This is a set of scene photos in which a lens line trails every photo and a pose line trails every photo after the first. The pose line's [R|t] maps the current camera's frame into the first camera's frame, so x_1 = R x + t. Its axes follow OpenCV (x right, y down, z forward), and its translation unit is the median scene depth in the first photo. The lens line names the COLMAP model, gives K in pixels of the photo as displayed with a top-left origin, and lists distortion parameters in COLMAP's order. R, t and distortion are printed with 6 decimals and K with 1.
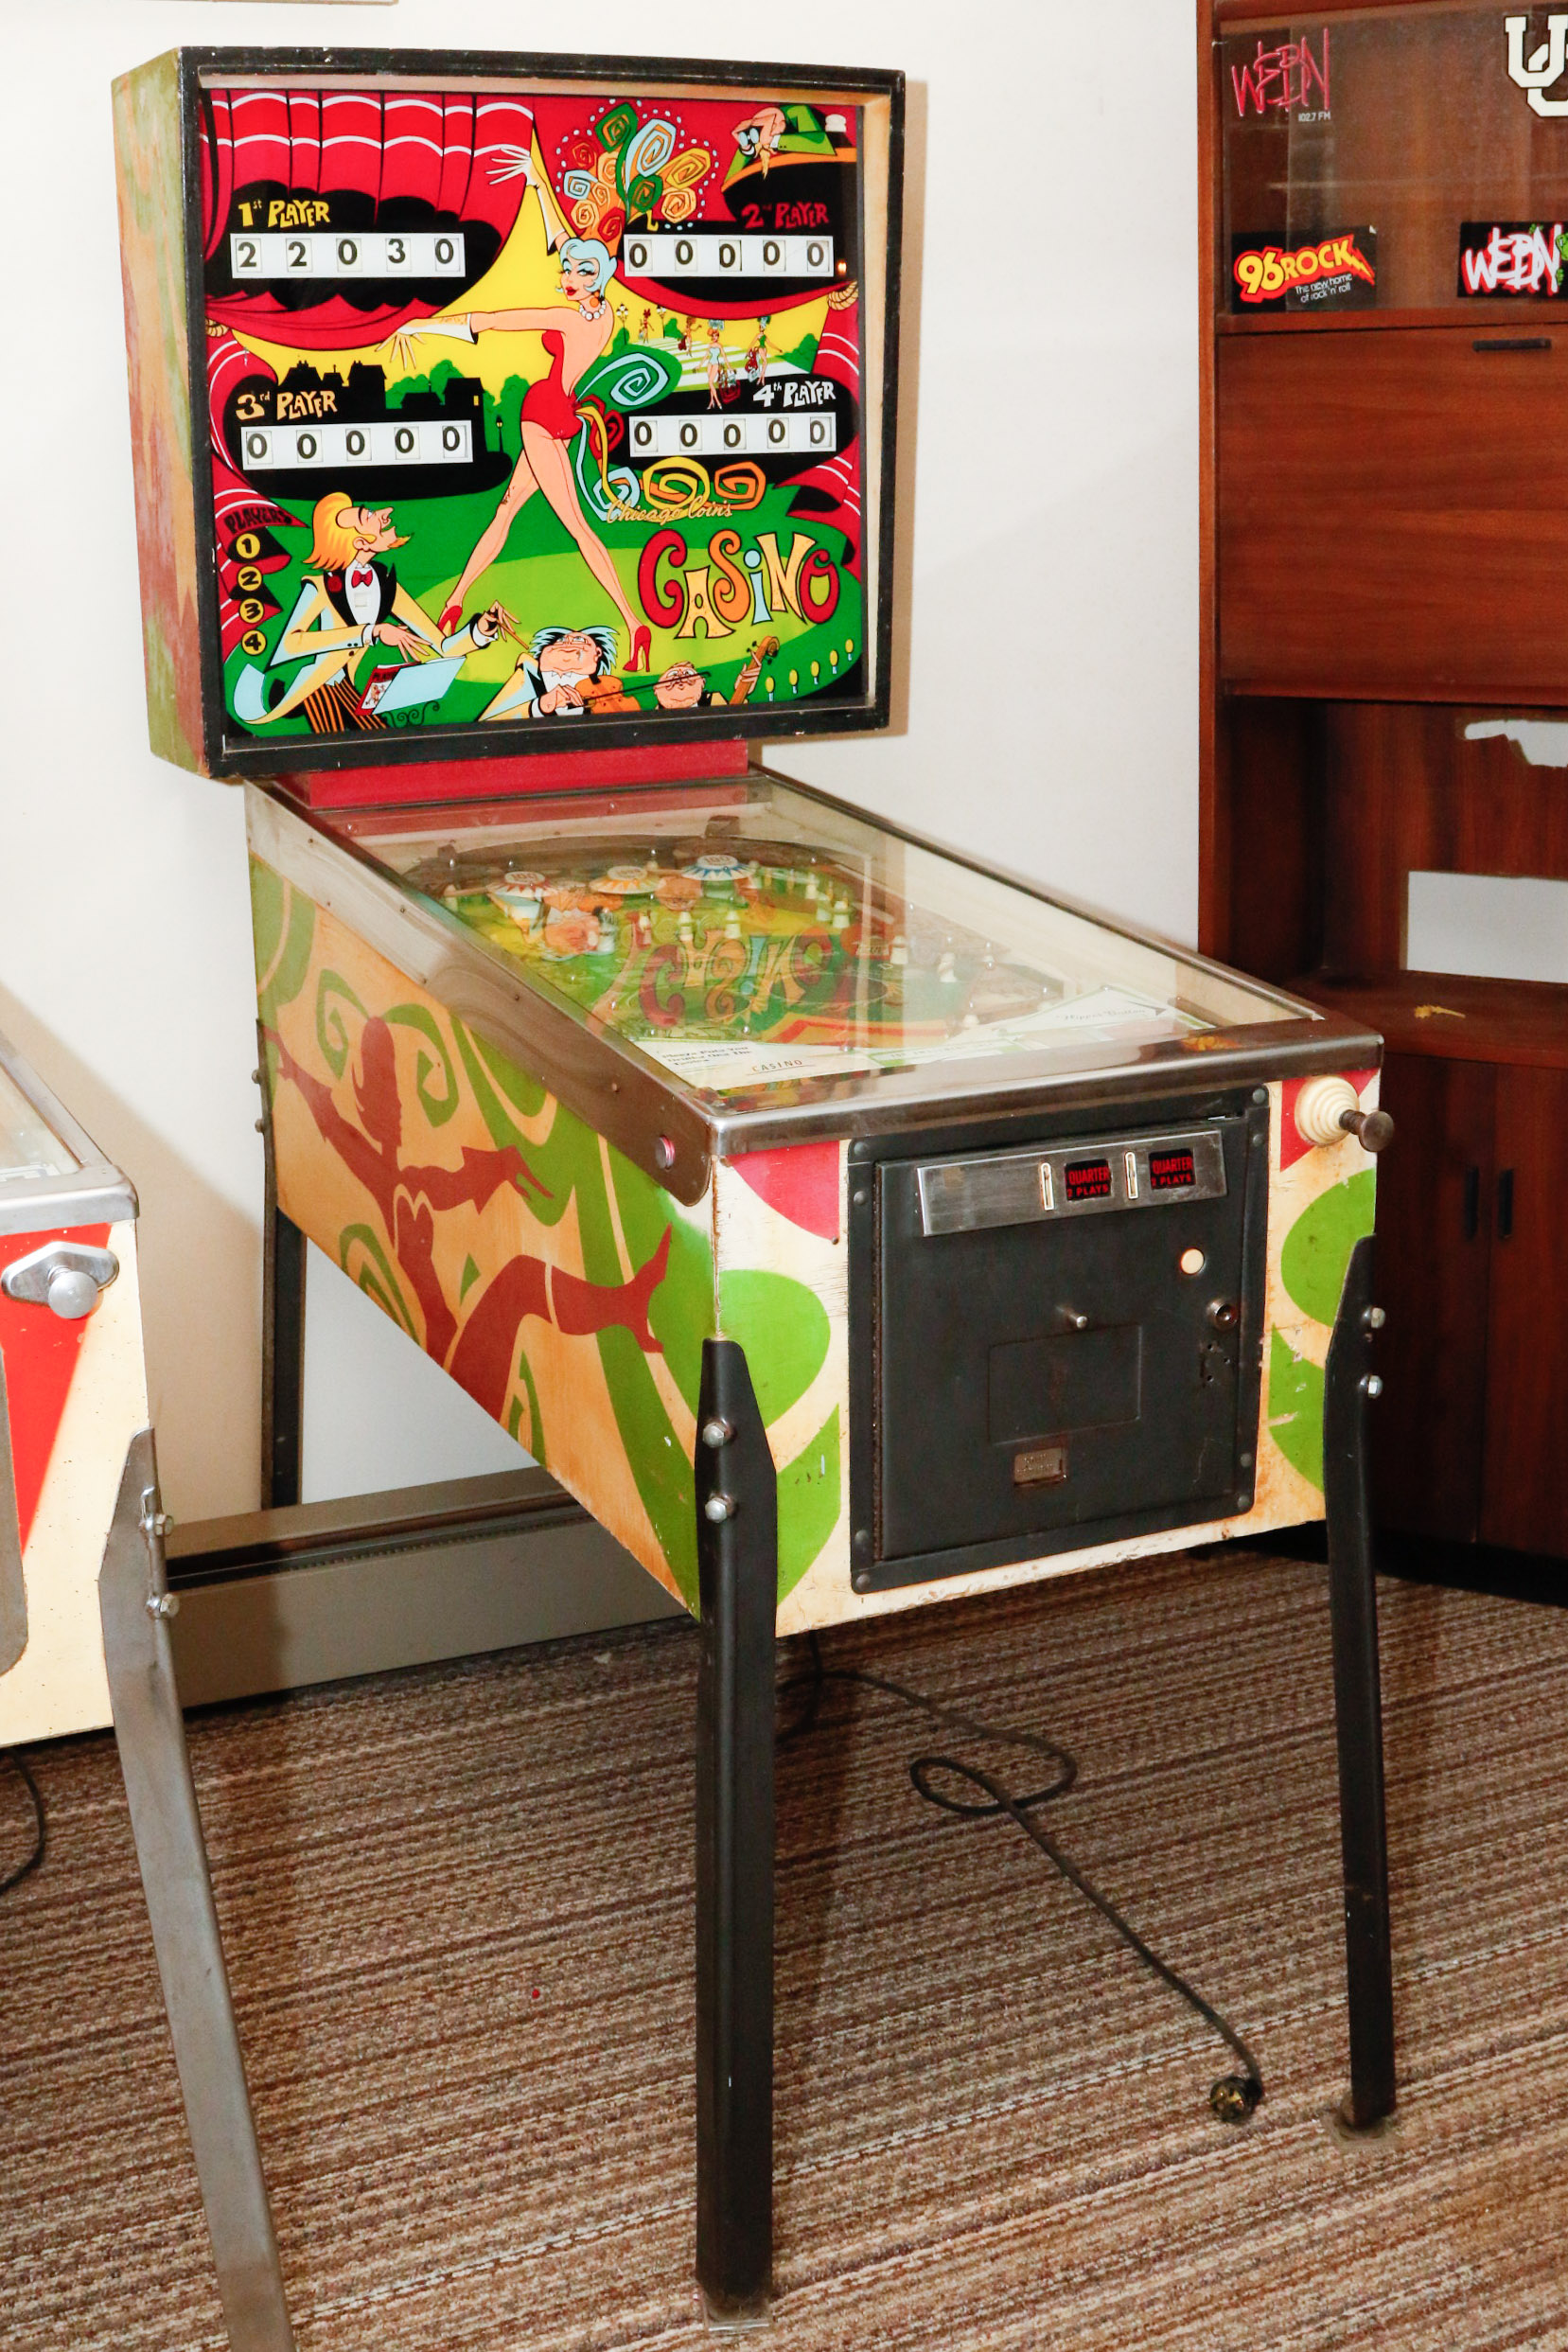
lens RADIAL K [[2769.4, 0, 786.5], [0, 2769.4, 1131.6], [0, 0, 1]] dist [-0.124051, 0.086303]
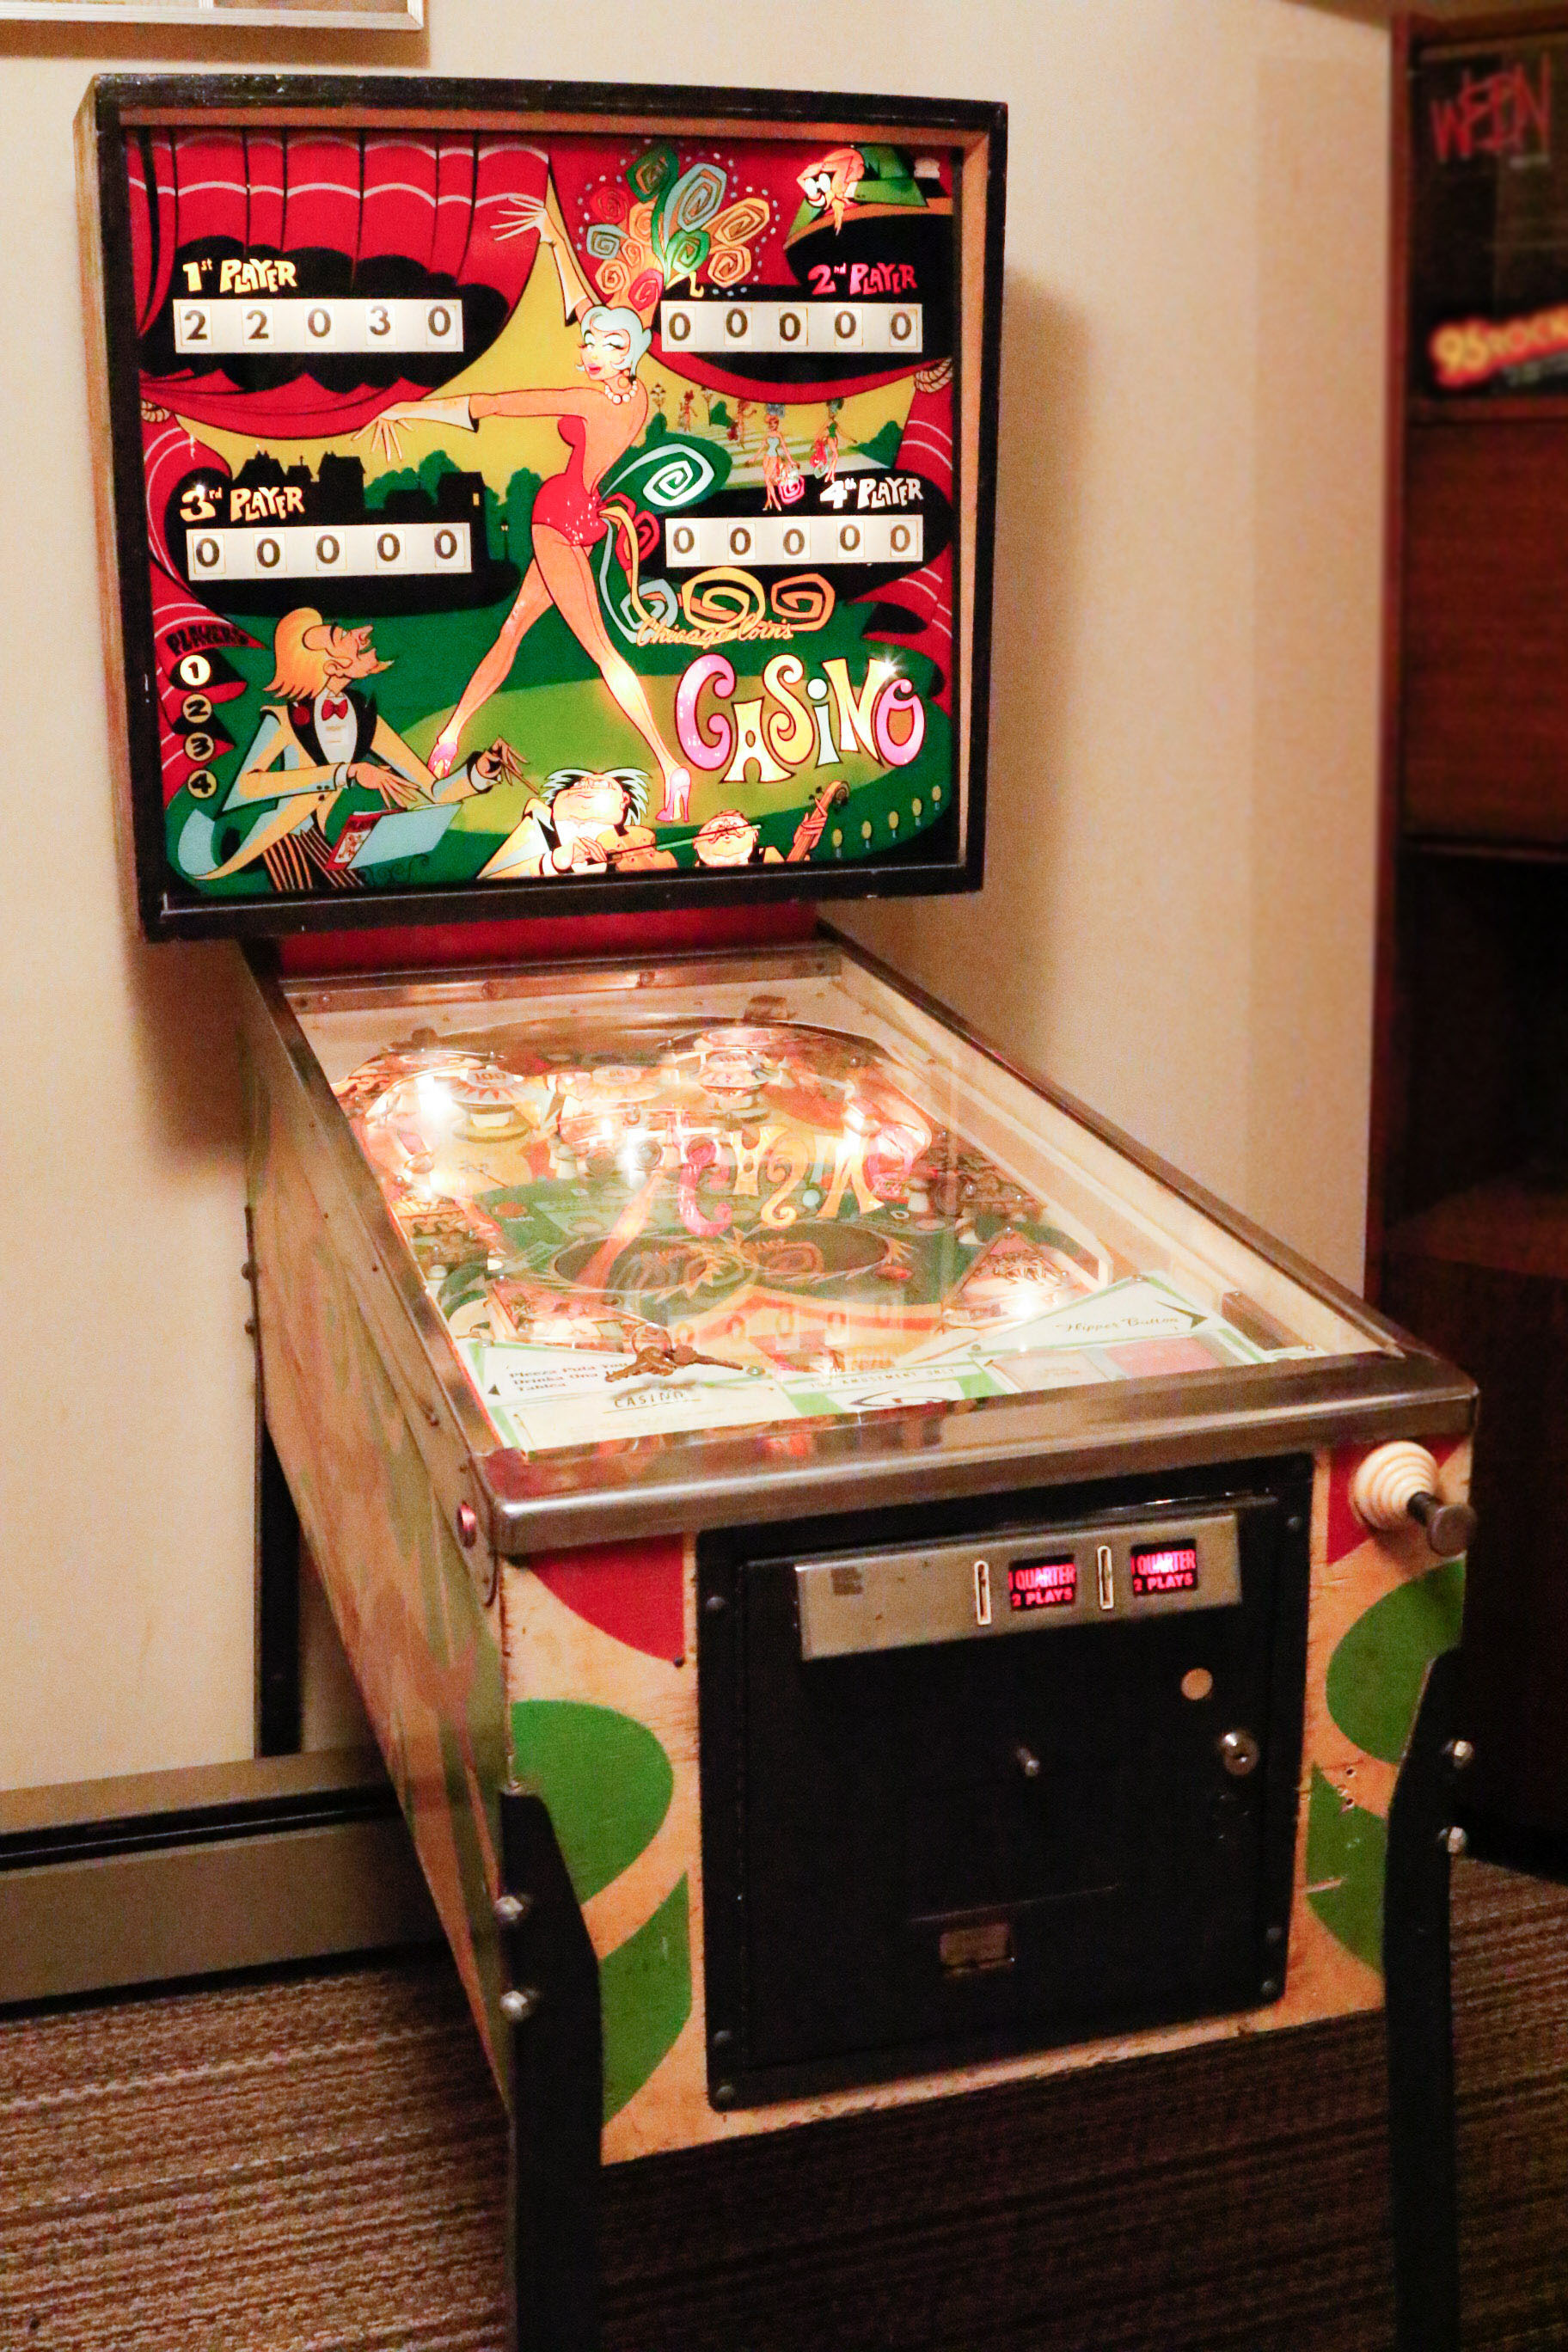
lens RADIAL K [[2667.3, 0, 811.4], [0, 2667.3, 1171.8], [0, 0, 1]] dist [-0.120029, 0.112174]
pose [[0.992645, 0.036773, -0.115344, 0.089693], [-0.037208, 0.999306, -0.001614, -0.063224], [0.115204, 0.005894, 0.993324, 0.208881]]
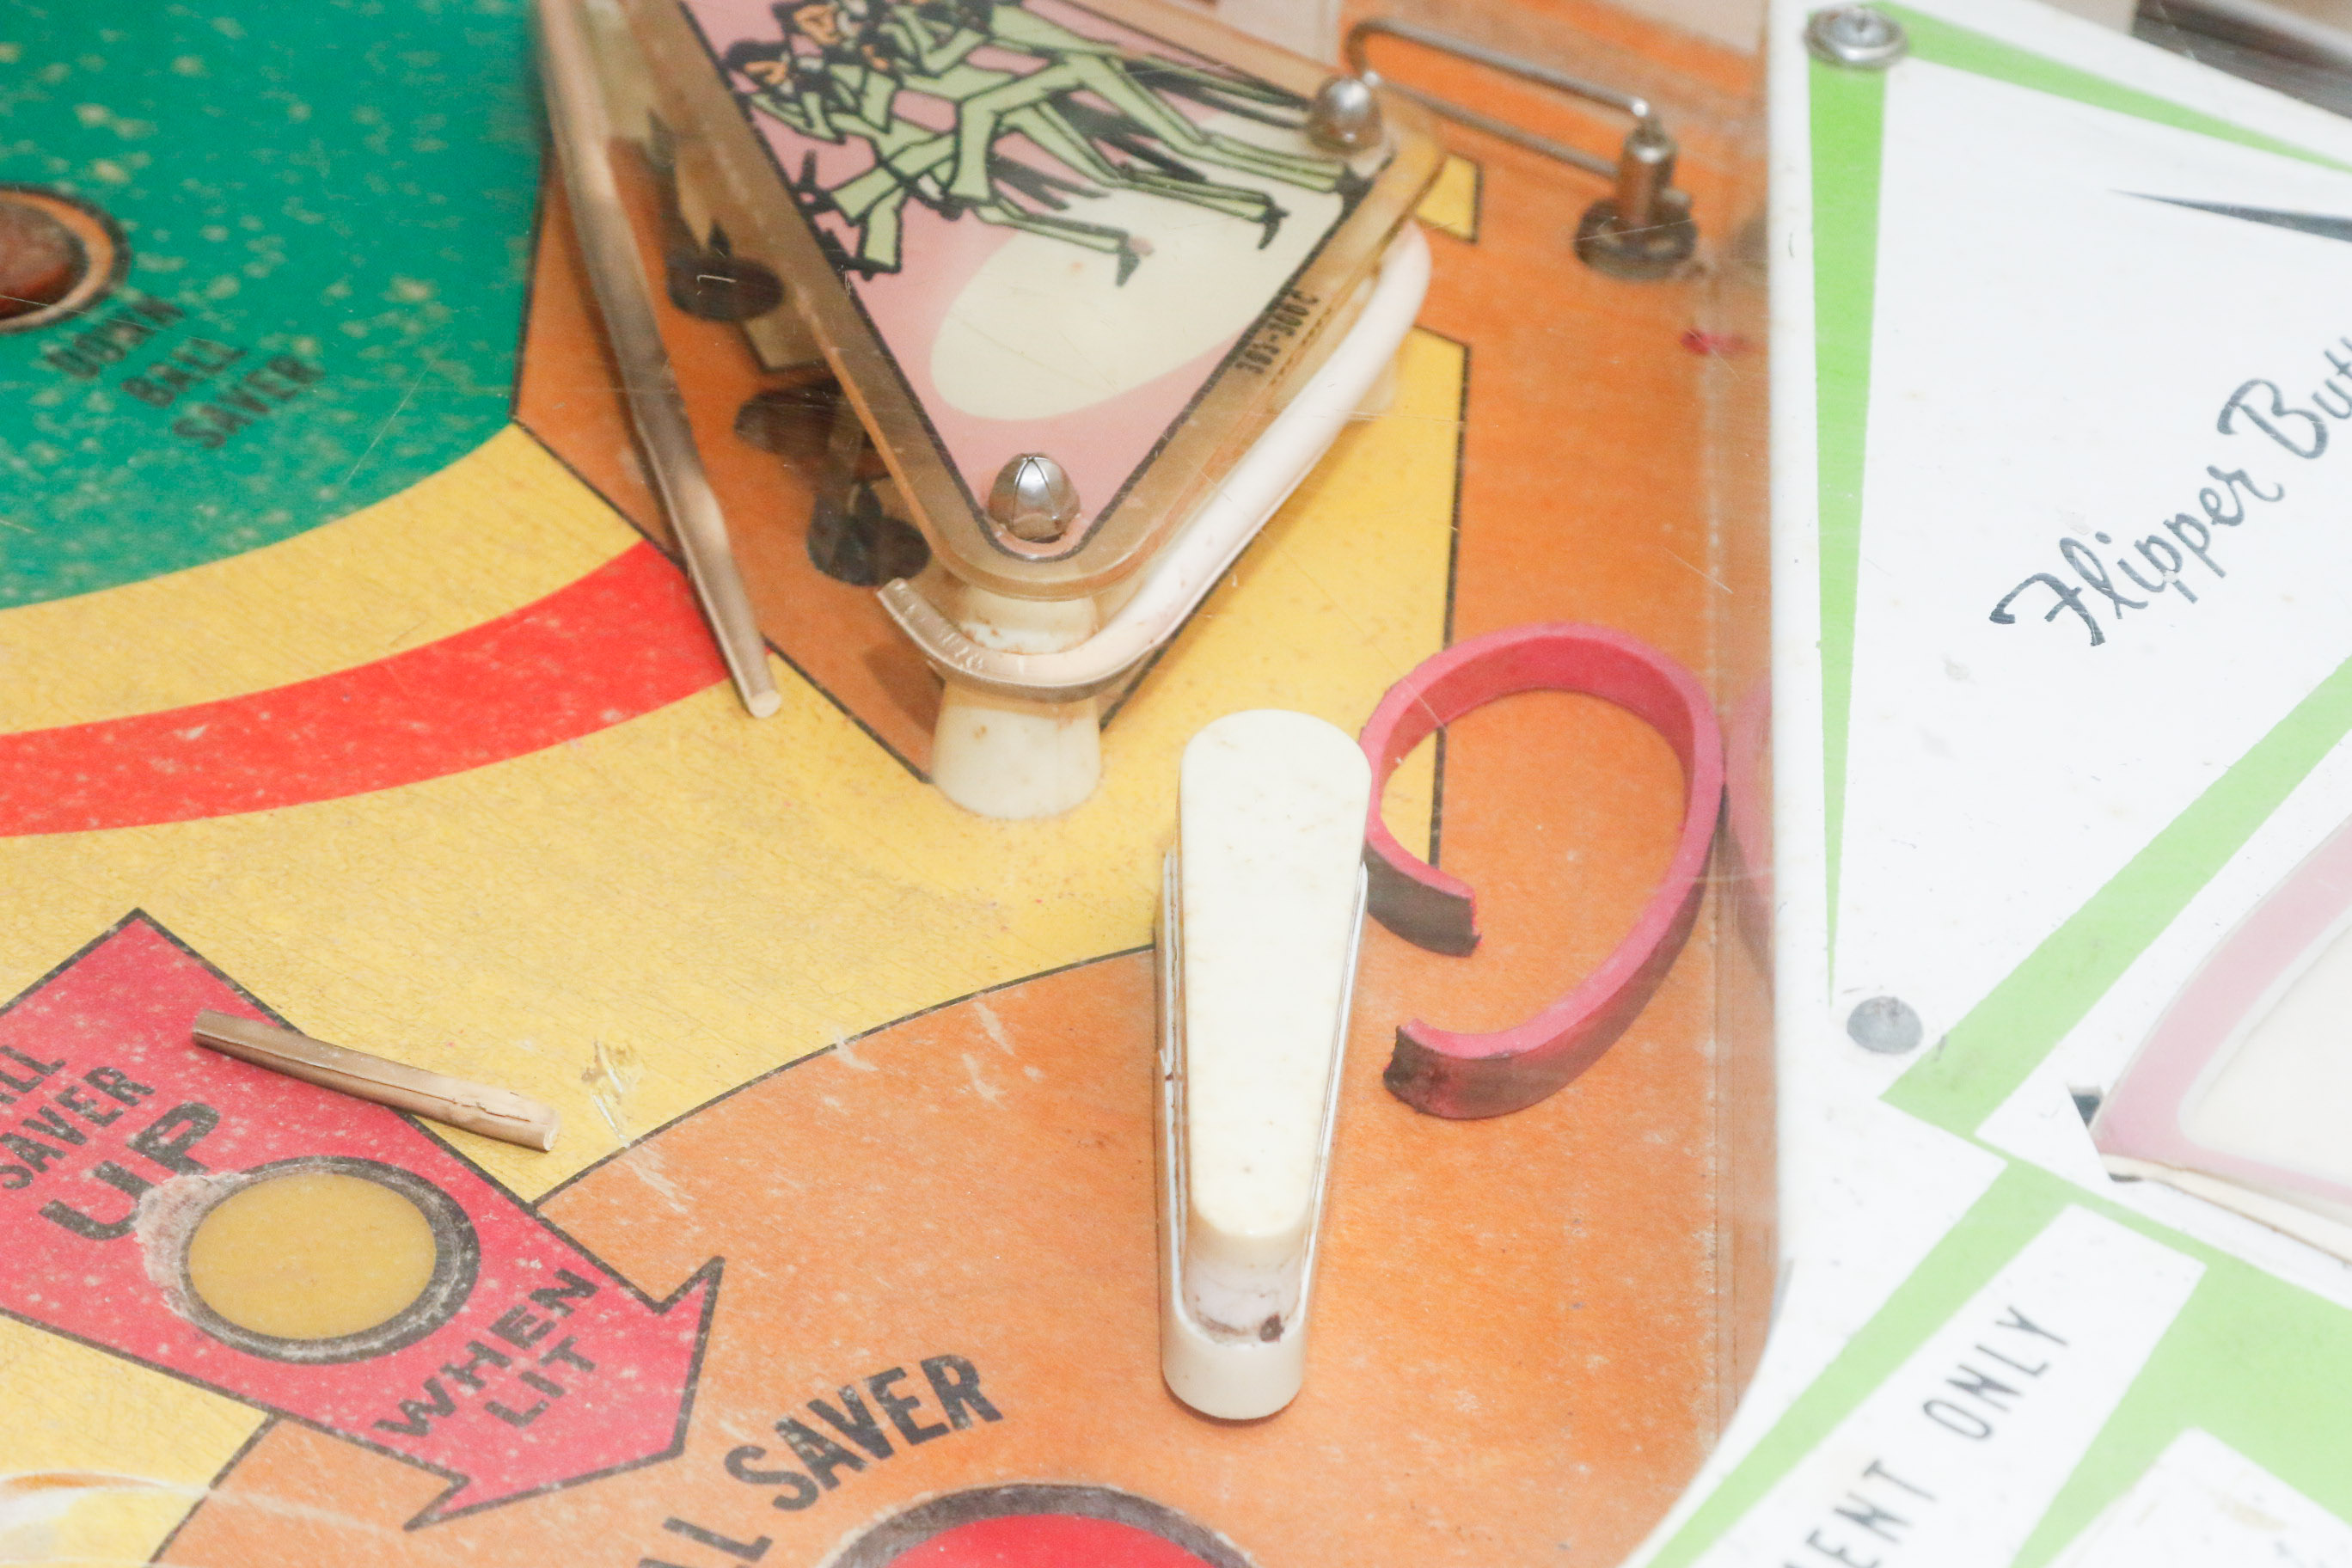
lens RADIAL K [[6199.5, 0, 1176.0], [0, 6199.5, 784.0], [0, 0, 1]] dist [0.115734, 0.244418]
pose [[0.844652, -0.288049, 0.451210, -0.042080], [0.105781, 0.916077, 0.386799, -0.111717], [-0.524760, -0.278981, 0.804237, 0.629424]]
